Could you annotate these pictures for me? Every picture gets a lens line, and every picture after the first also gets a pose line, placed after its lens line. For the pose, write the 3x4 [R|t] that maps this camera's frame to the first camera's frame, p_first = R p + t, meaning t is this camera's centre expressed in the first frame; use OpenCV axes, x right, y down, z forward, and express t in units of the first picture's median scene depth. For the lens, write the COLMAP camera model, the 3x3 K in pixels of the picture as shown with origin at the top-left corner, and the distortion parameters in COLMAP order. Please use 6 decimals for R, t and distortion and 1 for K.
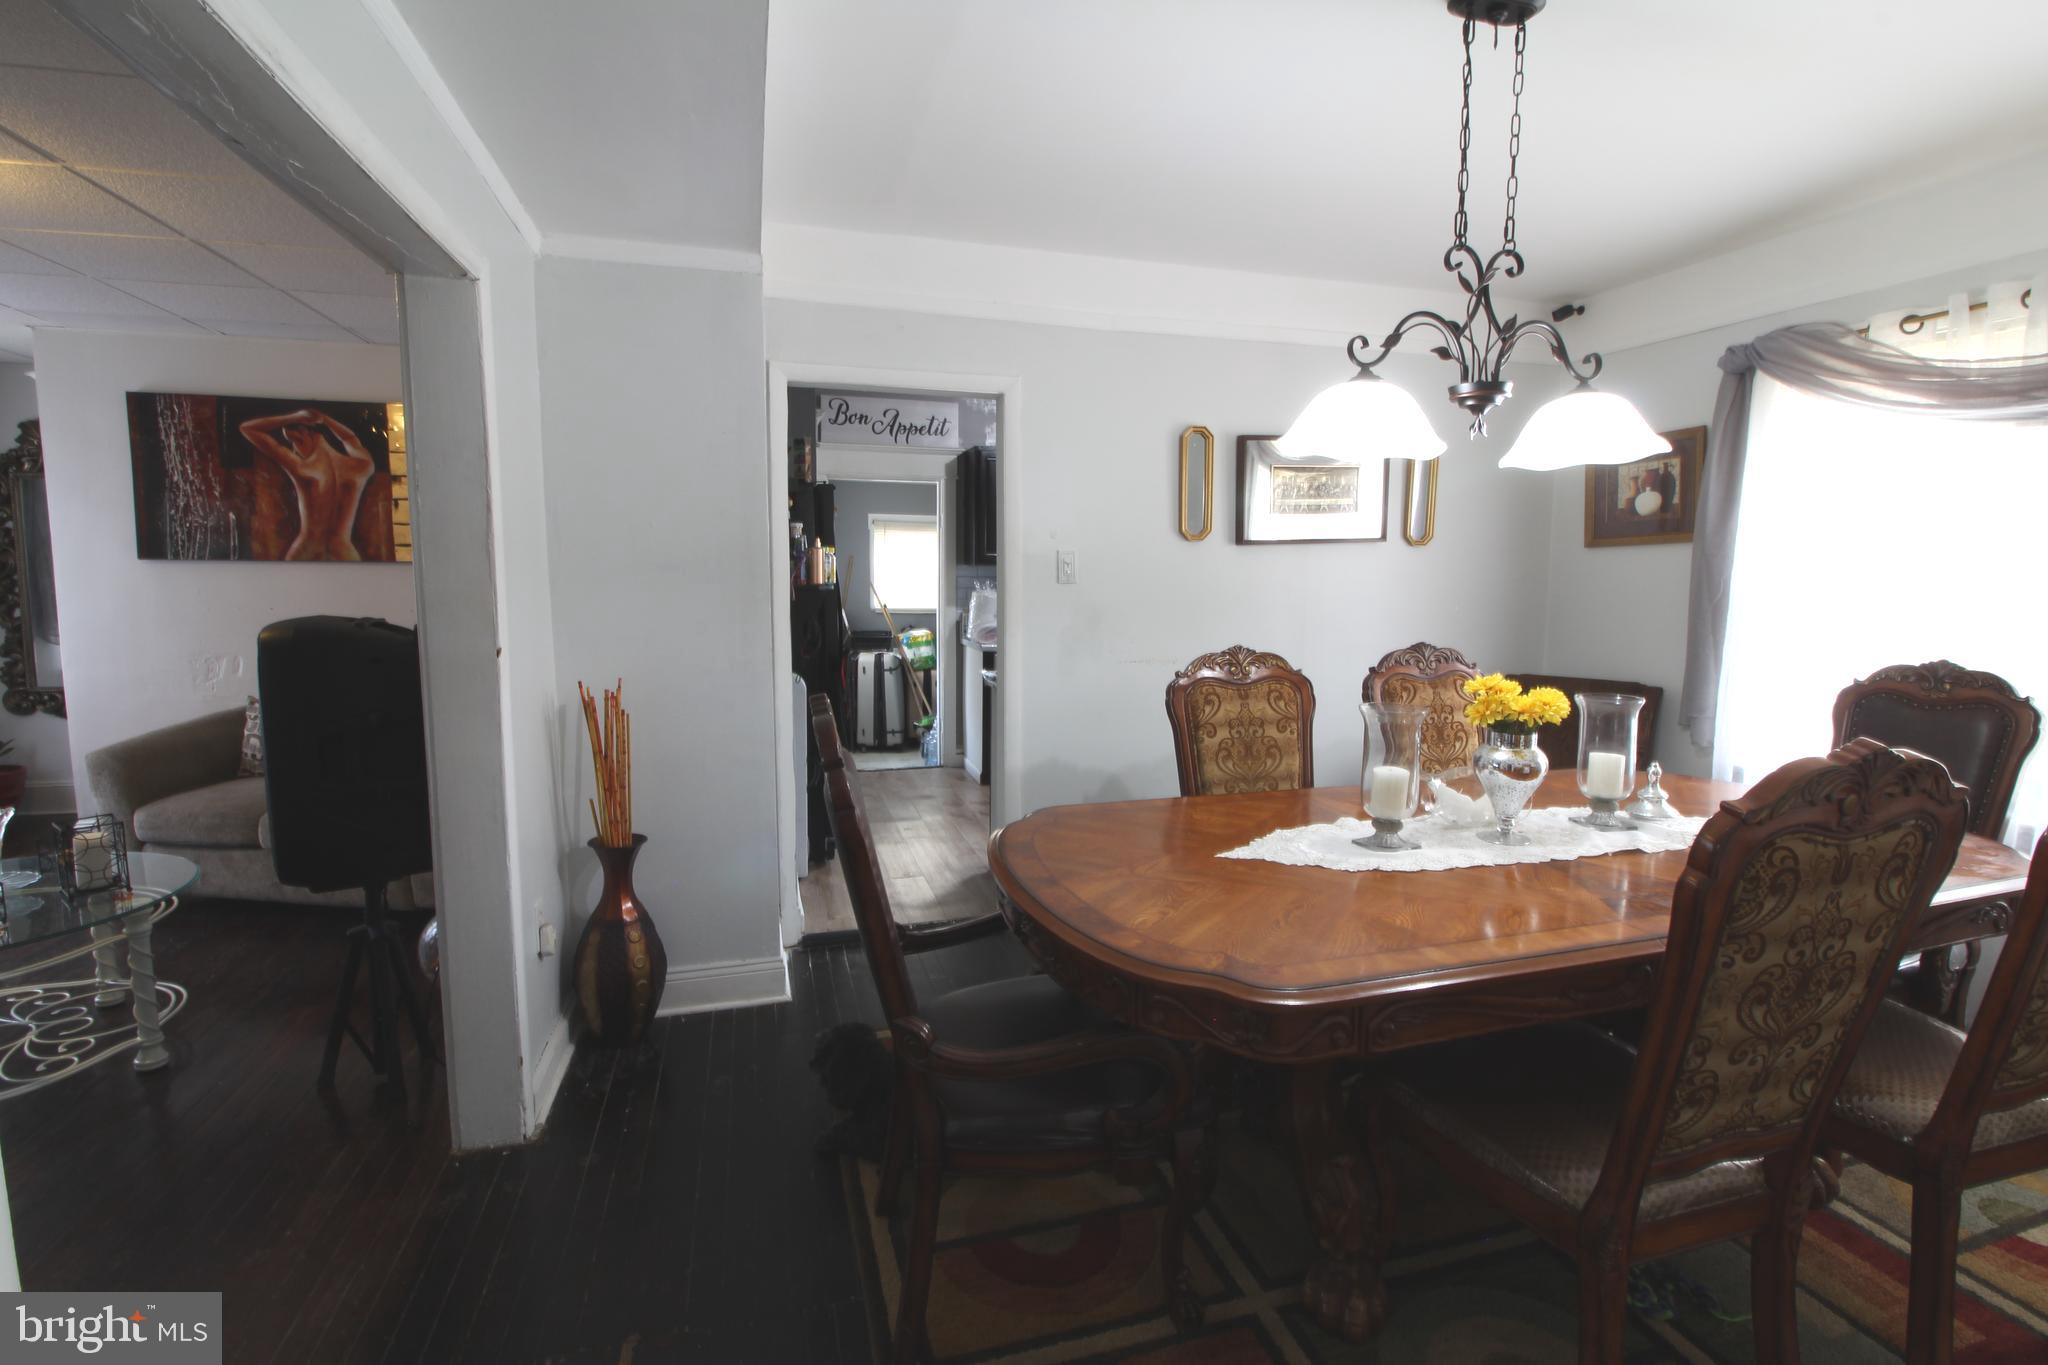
lens RADIAL K [[950.7, 0, 1032.6], [0, 950.7, 670.3], [0, 0, 1]] dist [-0.023740, -0.001551]
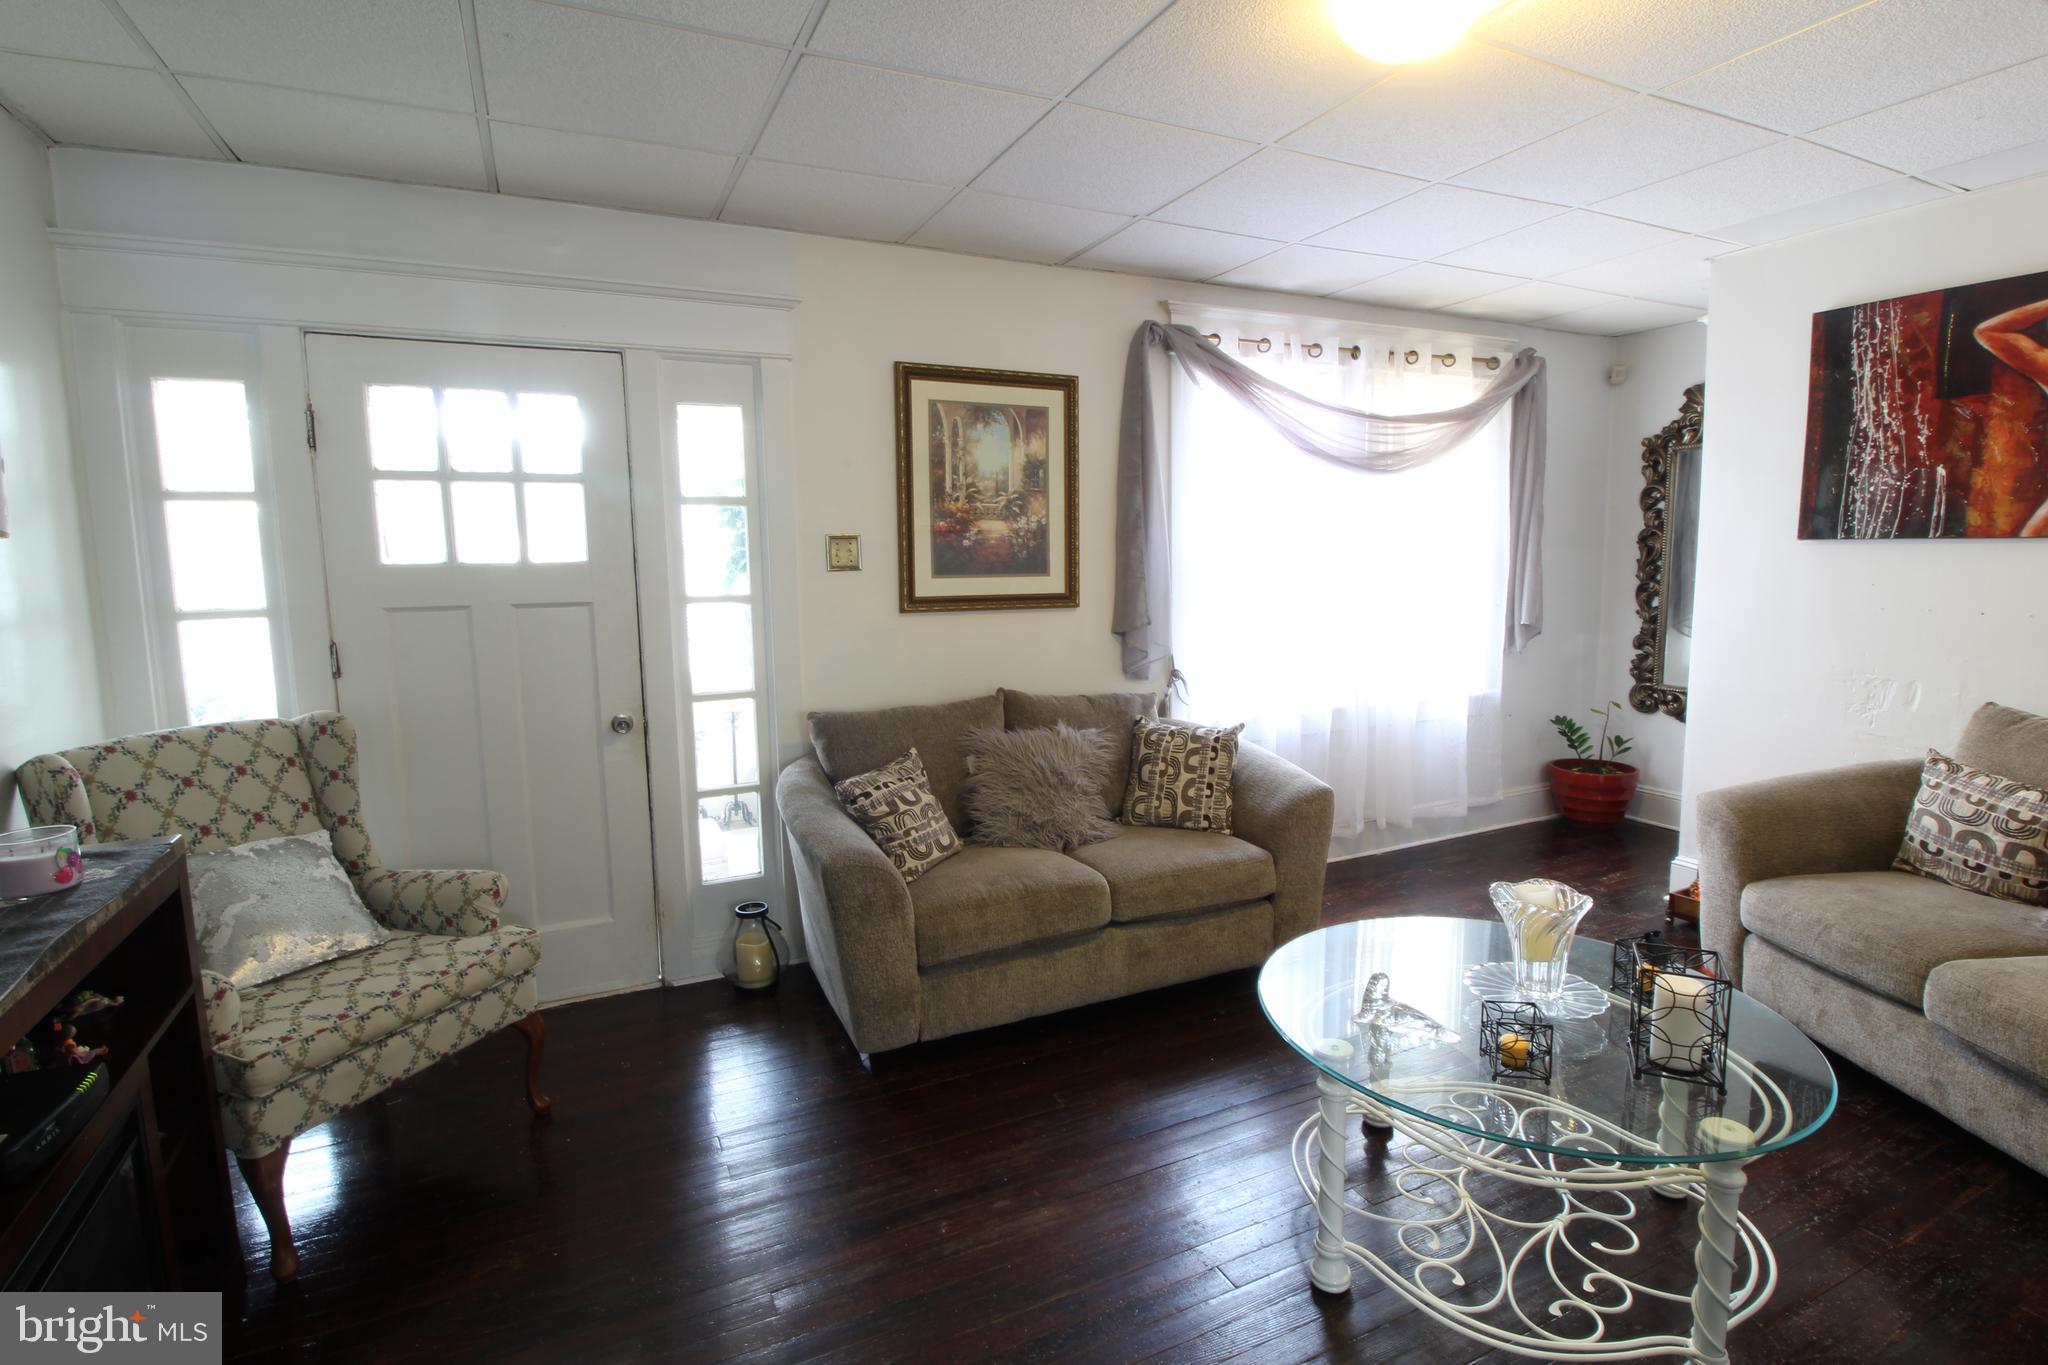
lens RADIAL K [[976.2, 0, 1028.2], [0, 976.2, 669.8], [0, 0, 1]] dist [0.001418, -0.012579]
pose [[0.157756, 0.100857, -0.982314, -0.276564], [-0.088240, 0.992231, 0.087704, -0.029193], [0.983528, 0.072844, 0.165430, 0.263543]]
